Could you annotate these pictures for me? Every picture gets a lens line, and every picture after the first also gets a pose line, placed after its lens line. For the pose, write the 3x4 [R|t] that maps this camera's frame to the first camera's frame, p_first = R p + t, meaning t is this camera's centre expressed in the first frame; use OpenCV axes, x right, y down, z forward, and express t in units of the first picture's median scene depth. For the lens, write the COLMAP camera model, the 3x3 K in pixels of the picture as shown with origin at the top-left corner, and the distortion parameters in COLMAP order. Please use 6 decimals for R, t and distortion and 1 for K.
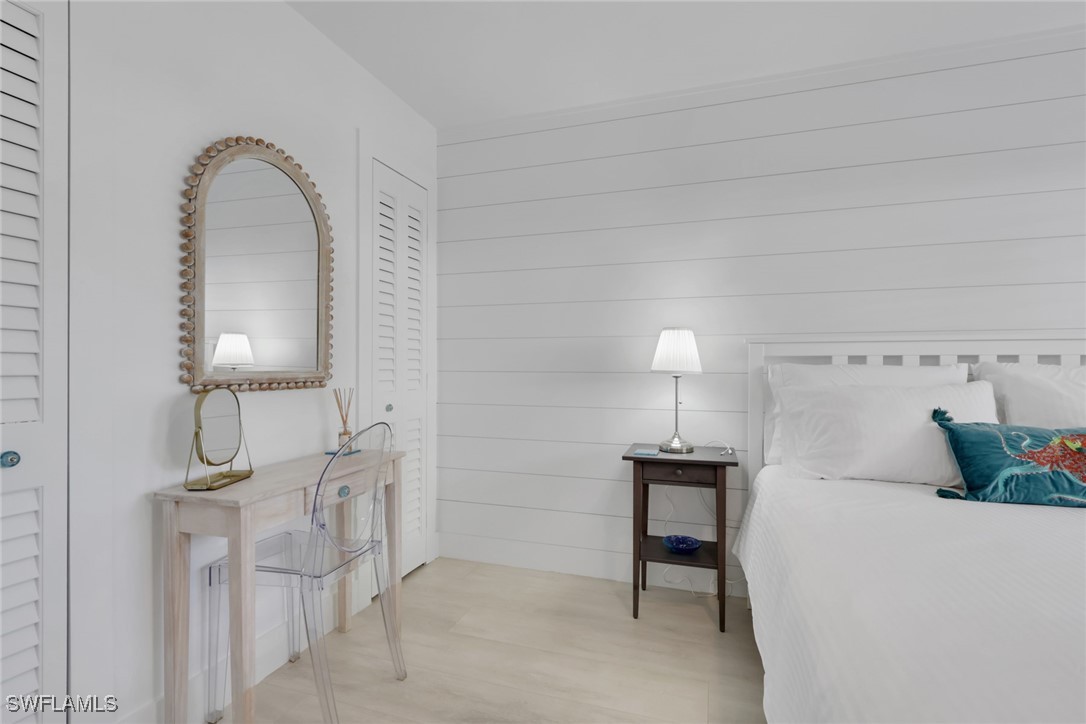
lens RADIAL K [[517.1, 0, 540.9], [0, 517.1, 363.8], [0, 0, 1]] dist [0.002902, -0.000167]
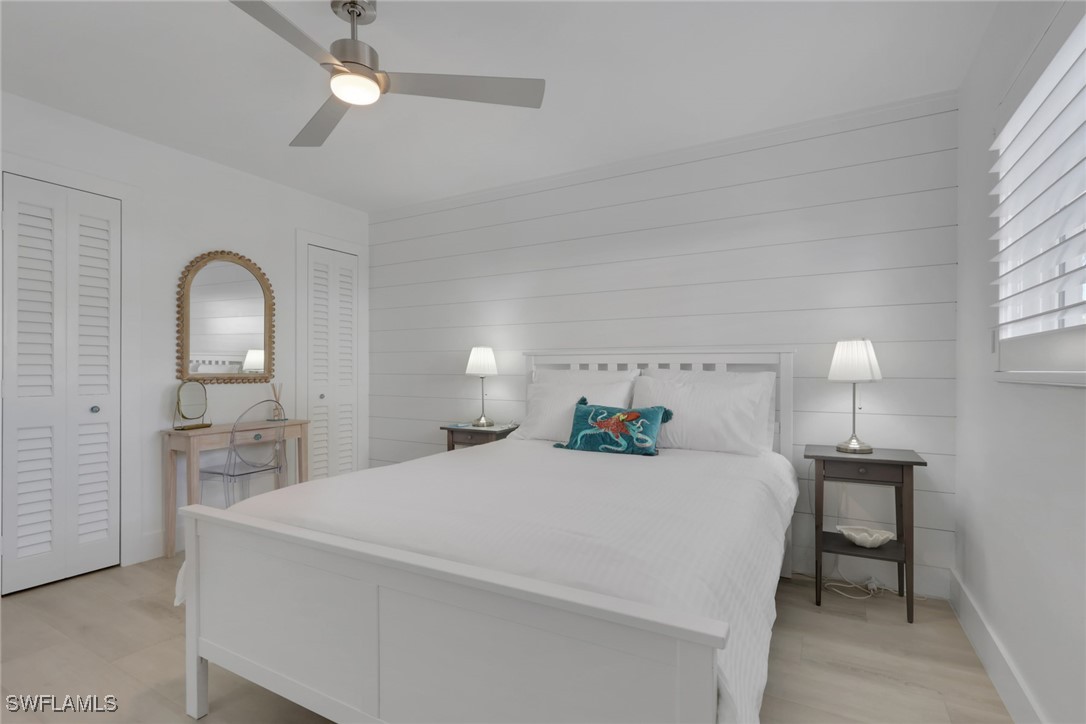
lens RADIAL K [[517.1, 0, 543.5], [0, 517.1, 365.6], [0, 0, 1]] dist [0.002902, -0.000167]
pose [[0.981281, -0.000874, -0.192582, 1.055733], [0.000338, 0.999996, -0.002814, -0.008853], [0.192584, 0.002696, 0.981277, -0.684849]]
